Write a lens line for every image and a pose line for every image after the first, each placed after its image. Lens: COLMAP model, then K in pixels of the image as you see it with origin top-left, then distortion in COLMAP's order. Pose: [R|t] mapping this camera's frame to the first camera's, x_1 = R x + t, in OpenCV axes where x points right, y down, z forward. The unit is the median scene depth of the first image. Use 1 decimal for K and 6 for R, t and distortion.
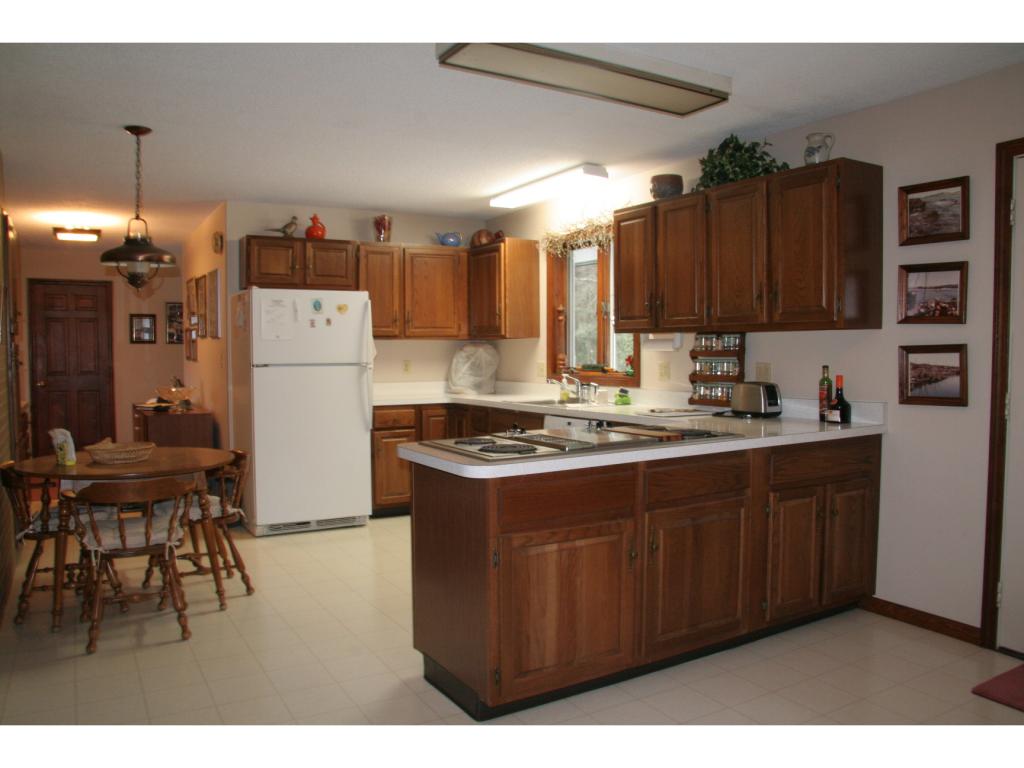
lens RADIAL K [[771.1, 0, 492.5], [0, 771.1, 372.5], [0, 0, 1]] dist [-0.112173, 0.029679]
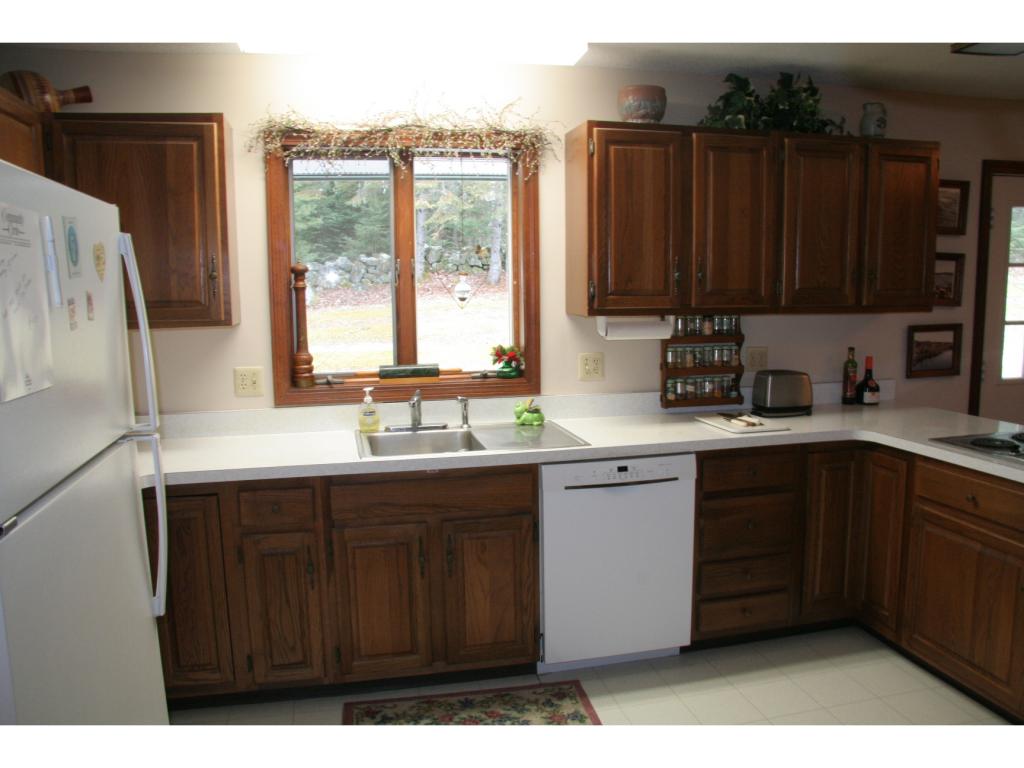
lens RADIAL K [[771.1, 0, 512.3], [0, 771.1, 384.7], [0, 0, 1]] dist [-0.112173, 0.029679]
pose [[0.280142, -0.135633, 0.950329, -0.614172], [0.035391, 0.990754, 0.130970, -0.104970], [-0.959306, -0.003057, 0.282352, 1.151546]]
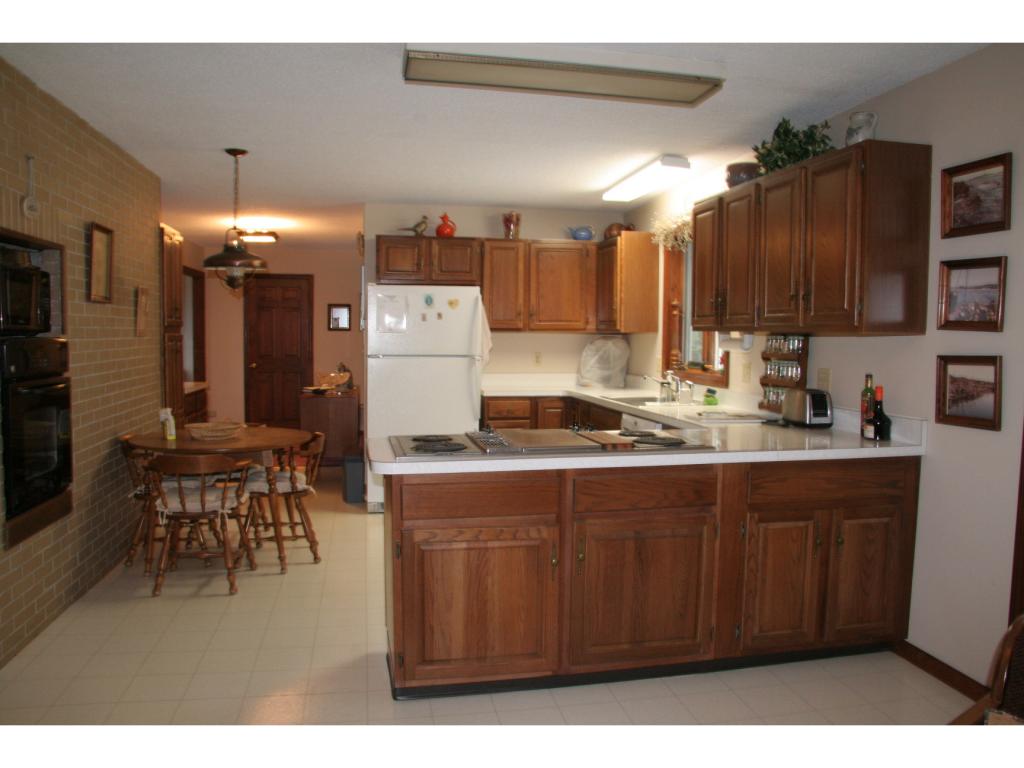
lens RADIAL K [[771.1, 0, 500.9], [0, 771.1, 375.3], [0, 0, 1]] dist [-0.112173, 0.029679]
pose [[0.946239, 0.029304, -0.322139, 0.318151], [-0.021772, 0.999399, 0.026960, -0.022316], [0.322736, -0.018498, 0.946308, 0.026909]]
